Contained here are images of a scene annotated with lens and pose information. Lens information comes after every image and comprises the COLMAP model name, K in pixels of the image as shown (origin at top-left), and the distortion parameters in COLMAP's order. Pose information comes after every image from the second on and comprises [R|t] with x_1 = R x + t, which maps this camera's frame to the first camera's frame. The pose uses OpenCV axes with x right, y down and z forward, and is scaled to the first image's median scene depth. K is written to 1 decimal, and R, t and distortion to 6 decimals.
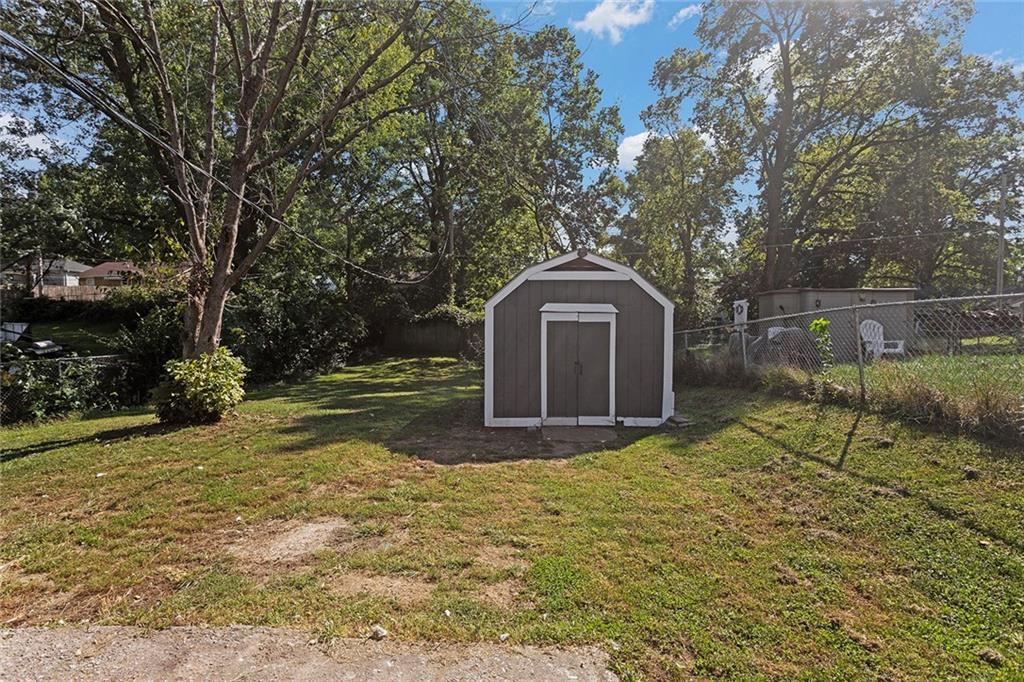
lens RADIAL K [[521.9, 0, 511.3], [0, 521.9, 336.6], [0, 0, 1]] dist [-0.003118, 0.001184]
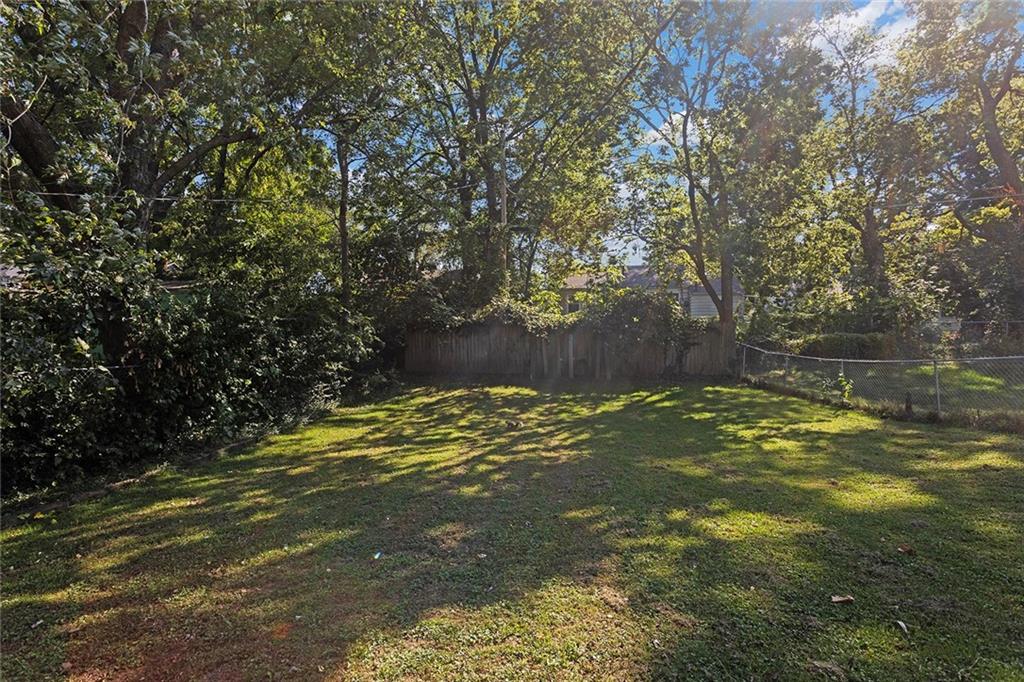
lens RADIAL K [[520.5, 0, 499.7], [0, 520.5, 348.6], [0, 0, 1]] dist [-0.003188, 0.002243]
pose [[0.999353, -0.006609, -0.035354, -0.130593], [0.006381, 0.999958, -0.006570, 0.001563], [0.035396, 0.006340, 0.999353, 0.464820]]
